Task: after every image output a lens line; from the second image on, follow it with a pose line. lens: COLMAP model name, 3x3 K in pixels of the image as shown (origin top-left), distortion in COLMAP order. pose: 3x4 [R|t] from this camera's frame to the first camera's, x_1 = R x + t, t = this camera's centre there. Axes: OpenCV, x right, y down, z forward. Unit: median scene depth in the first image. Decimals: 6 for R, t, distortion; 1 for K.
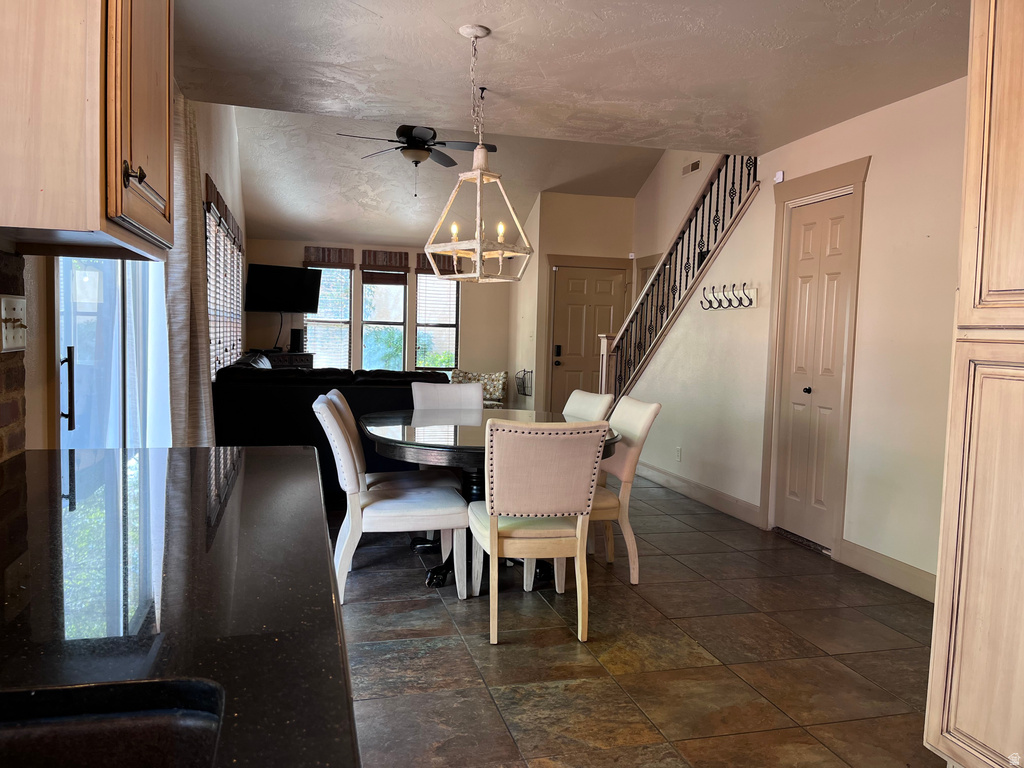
lens RADIAL K [[770.4, 0, 508.7], [0, 770.4, 381.2], [0, 0, 1]] dist [0.078936, -0.111036]
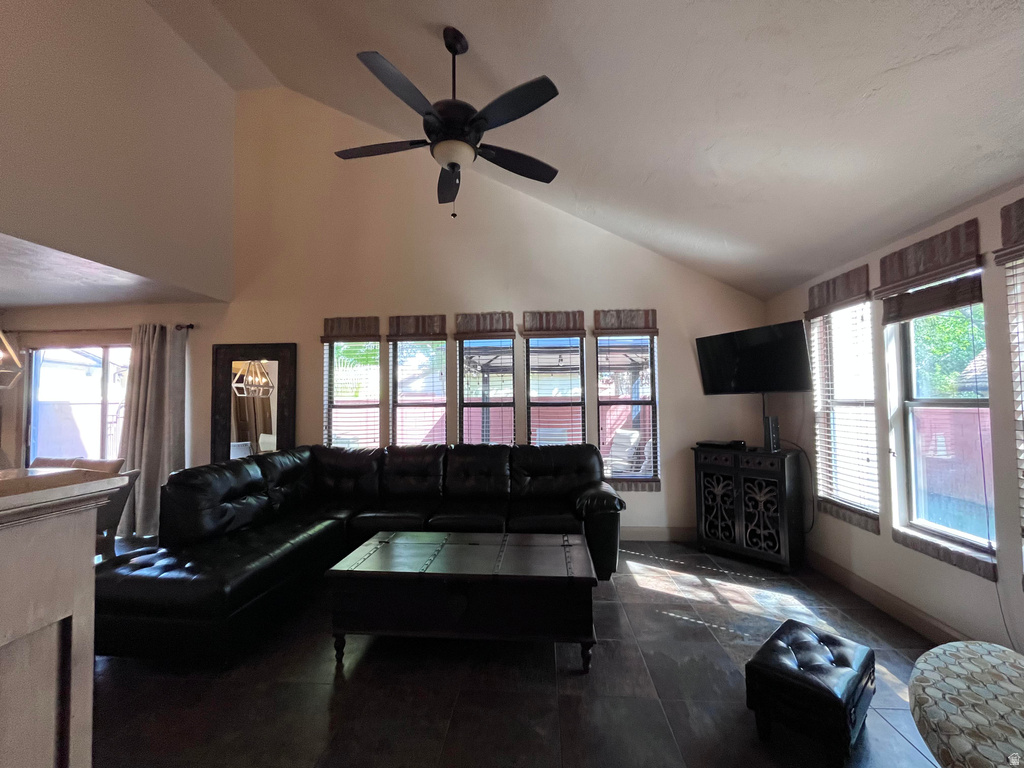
lens RADIAL K [[412.8, 0, 512.0], [0, 412.8, 384.0], [0, 0, 1]] dist [-0.003472, -0.000080]
pose [[-0.331126, -0.063855, -0.941423, 0.140723], [-0.056872, 0.997244, -0.047637, -0.065342], [0.941871, 0.037766, -0.333845, 0.903855]]
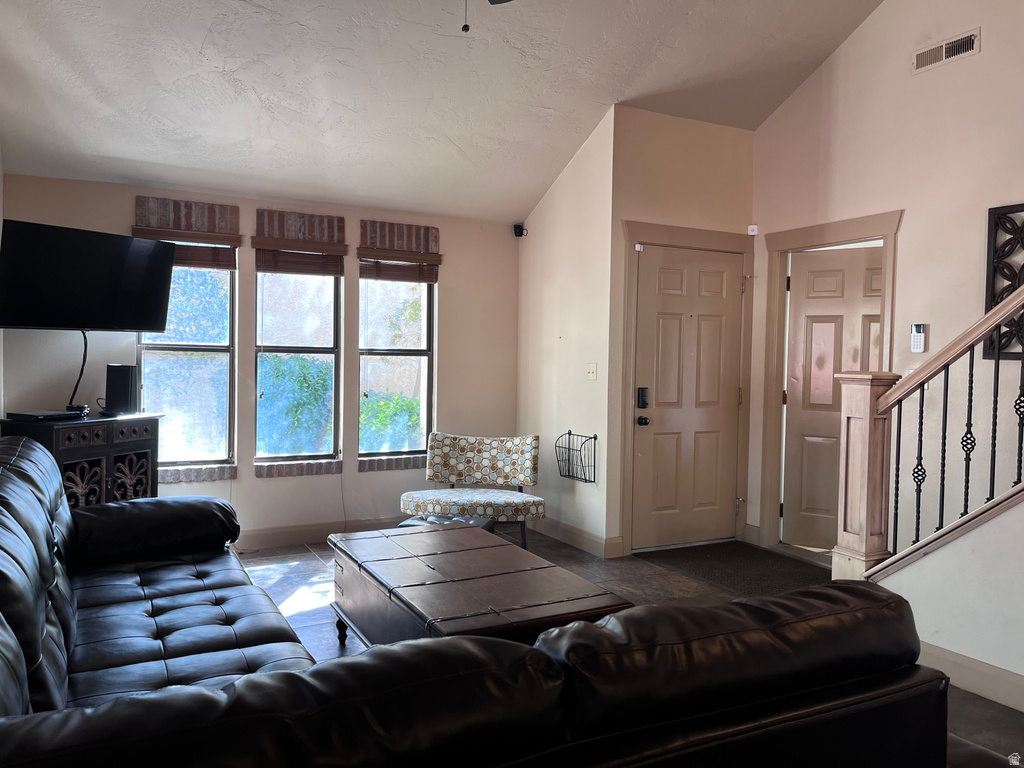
lens RADIAL K [[773.5, 0, 516.4], [0, 773.5, 380.3], [0, 0, 1]] dist [0.063905, -0.092038]
pose [[0.974814, -0.018555, 0.222248, -0.143413], [0.023919, 0.999483, -0.021467, -0.041915], [-0.221735, 0.026242, 0.974754, 0.477863]]
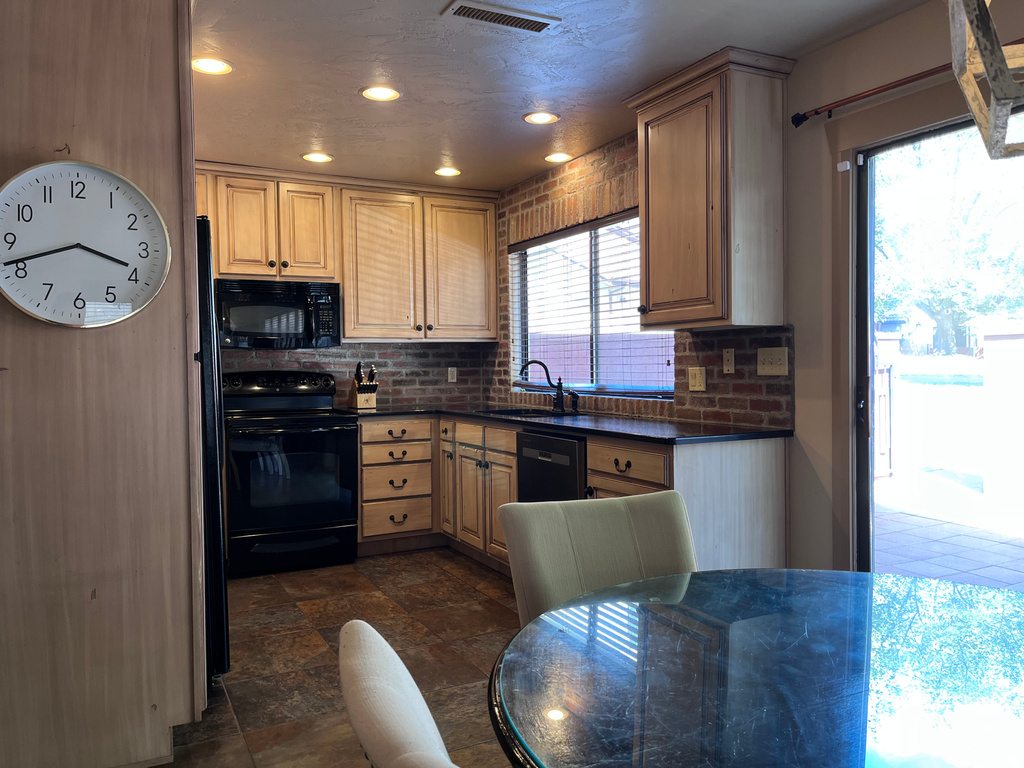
lens RADIAL K [[773.5, 0, 516.4], [0, 773.5, 380.3], [0, 0, 1]] dist [0.063905, -0.092038]
pose [[-0.976301, -0.010135, -0.216180, 0.076720], [-0.027187, 0.996733, 0.076051, -0.027902], [0.214703, 0.080126, -0.973387, 0.488287]]
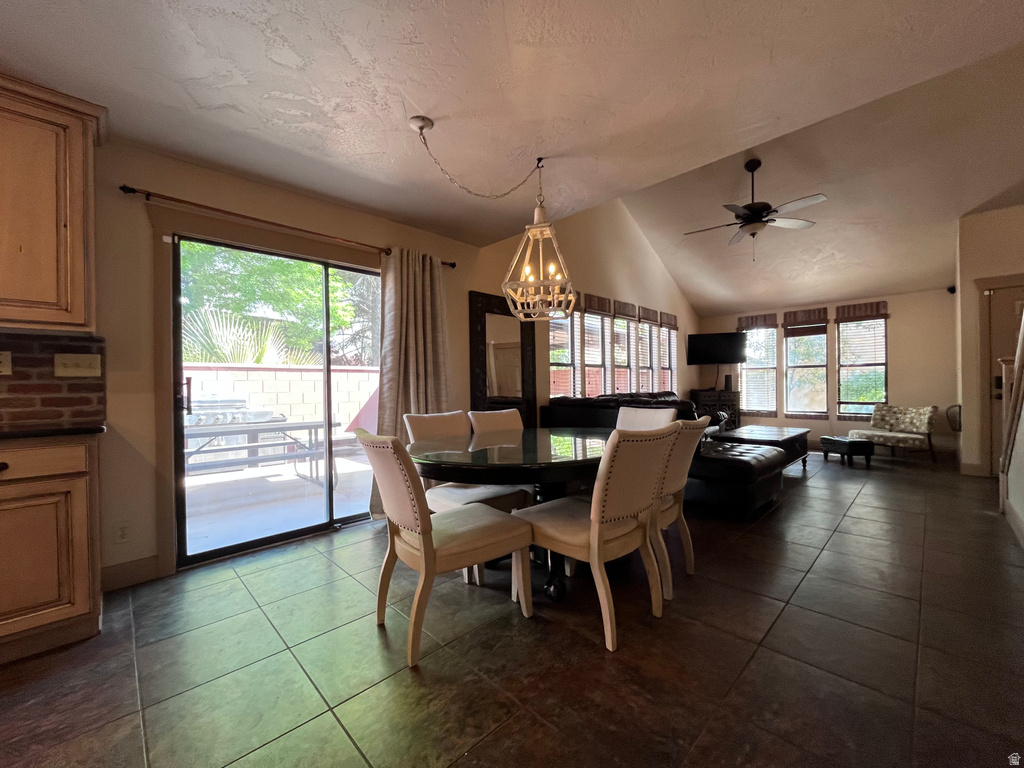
lens RADIAL K [[412.8, 0, 512.0], [0, 412.8, 384.0], [0, 0, 1]] dist [-0.003472, -0.000080]
pose [[0.488062, -0.035331, -0.872094, 0.200676], [-0.026711, 0.998108, -0.055385, 0.003310], [0.872400, 0.050326, 0.486194, 0.272410]]
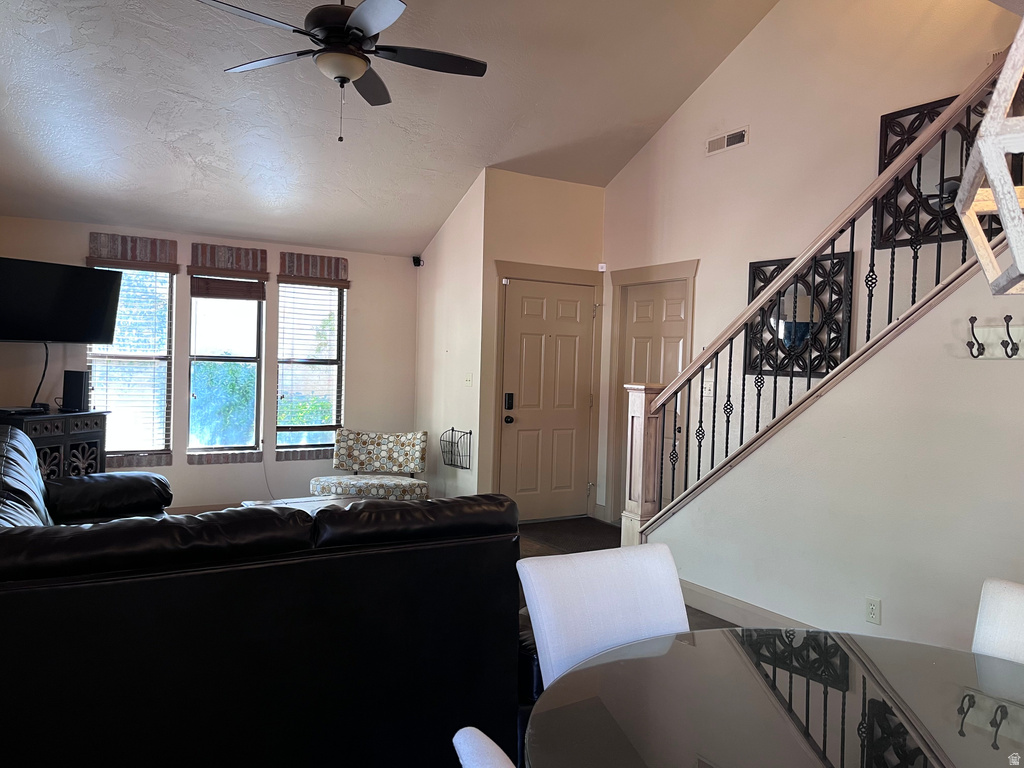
lens RADIAL K [[773.5, 0, 516.4], [0, 773.5, 380.3], [0, 0, 1]] dist [0.063905, -0.092038]
pose [[0.958319, -0.006614, 0.285623, -0.123178], [0.014638, 0.999556, -0.025966, -0.039930], [-0.285324, 0.029065, 0.957990, 0.337837]]
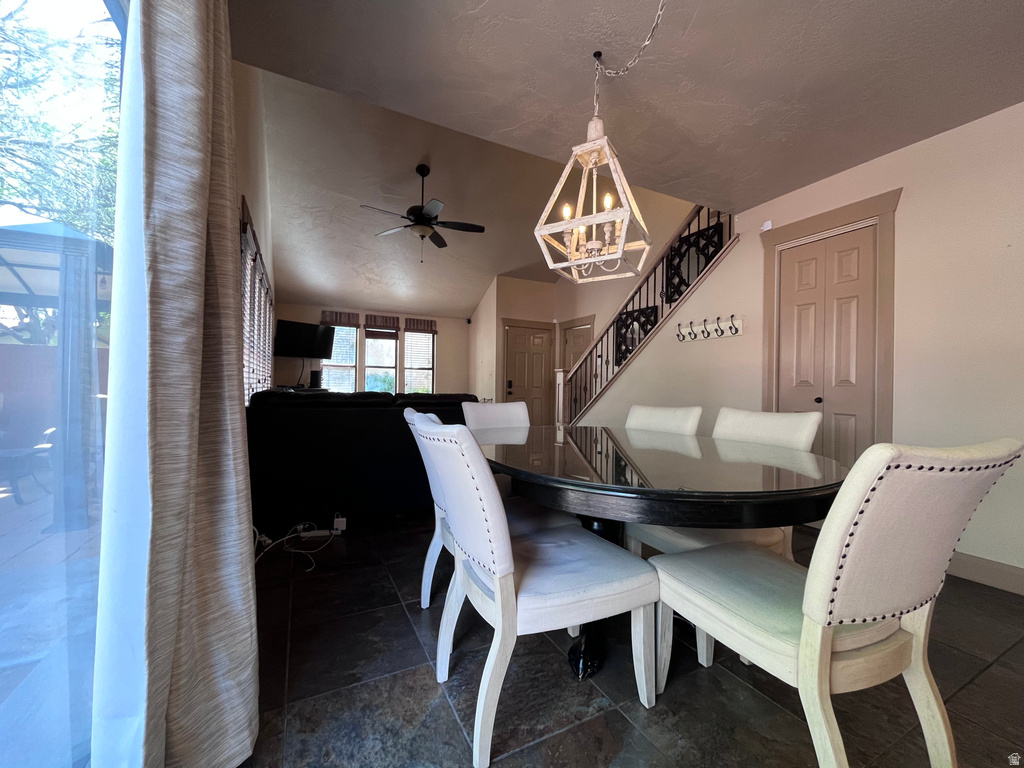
lens RADIAL K [[412.8, 0, 512.0], [0, 412.8, 384.0], [0, 0, 1]] dist [-0.003472, -0.000080]
pose [[0.977749, -0.011793, 0.209446, -0.092442], [0.024898, 0.997885, -0.060043, 0.006292], [-0.208295, 0.063922, 0.975975, 0.241354]]
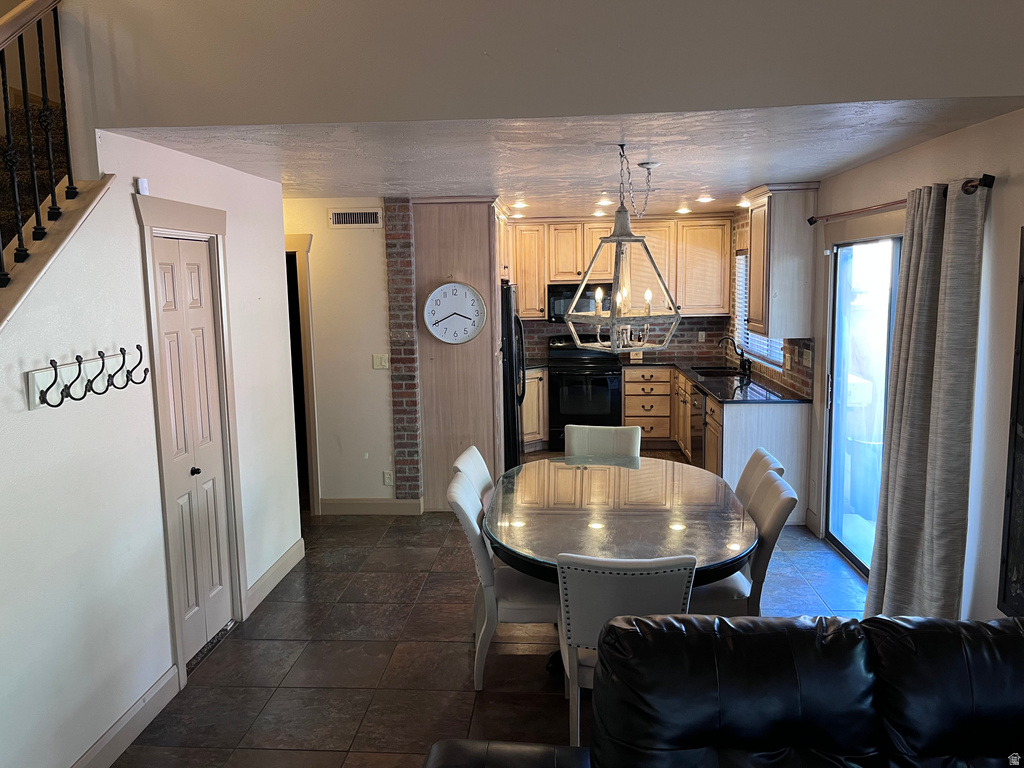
lens RADIAL K [[770.4, 0, 508.7], [0, 770.4, 381.2], [0, 0, 1]] dist [0.078936, -0.111036]
pose [[-0.943170, -0.054063, 0.327883, -0.091704], [0.013811, 0.979448, 0.201226, -0.117572], [-0.332023, 0.194318, -0.923039, 0.795008]]
